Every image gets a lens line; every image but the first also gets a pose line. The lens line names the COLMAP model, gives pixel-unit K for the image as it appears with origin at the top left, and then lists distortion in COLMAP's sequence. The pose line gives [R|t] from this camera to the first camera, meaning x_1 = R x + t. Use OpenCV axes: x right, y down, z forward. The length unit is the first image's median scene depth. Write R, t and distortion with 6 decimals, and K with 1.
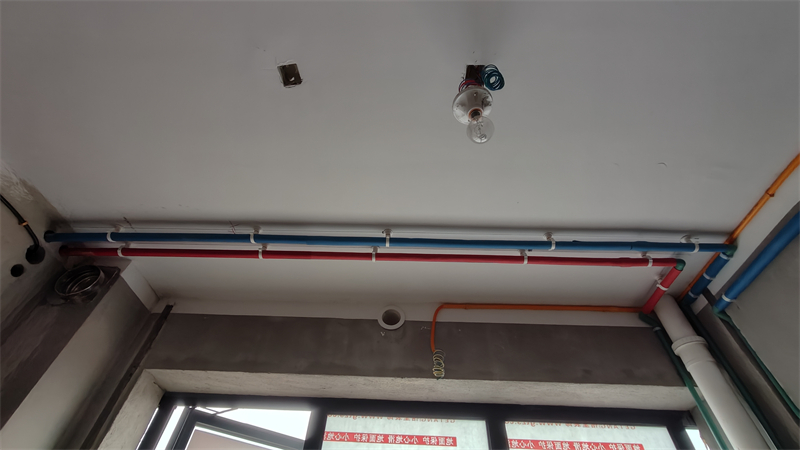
lens RADIAL K [[361.8, 0, 402.0], [0, 361.8, 215.0], [0, 0, 1]] dist [0.000953, 0.000421]
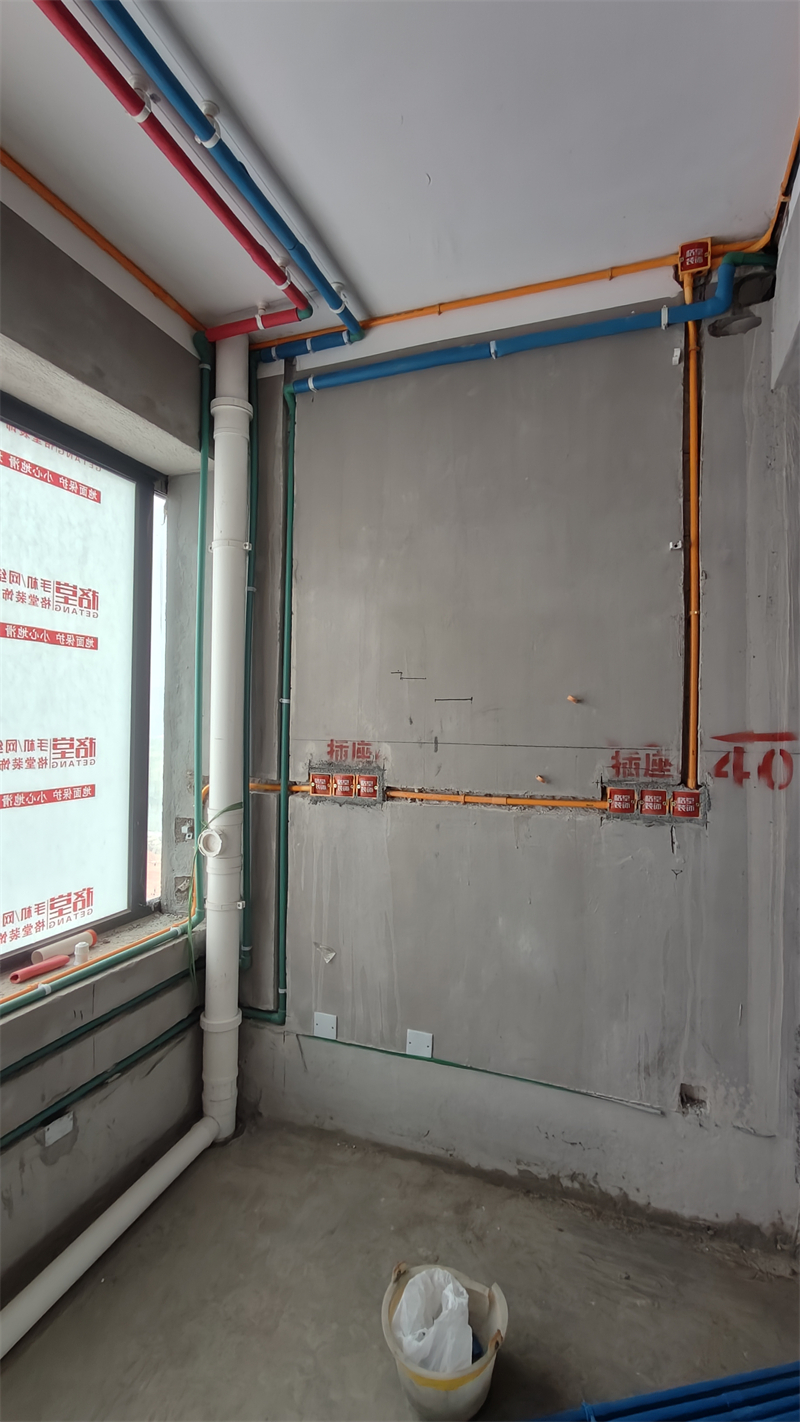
lens RADIAL K [[652.8, 0, 419.0], [0, 652.8, 711.1], [0, 0, 1]] dist [-0.001369, 0.000142]
pose [[0.329526, -0.022688, 0.943874, -0.313338], [-0.712242, 0.650279, 0.264289, 0.143119], [-0.619778, -0.759356, 0.198124, 0.061876]]
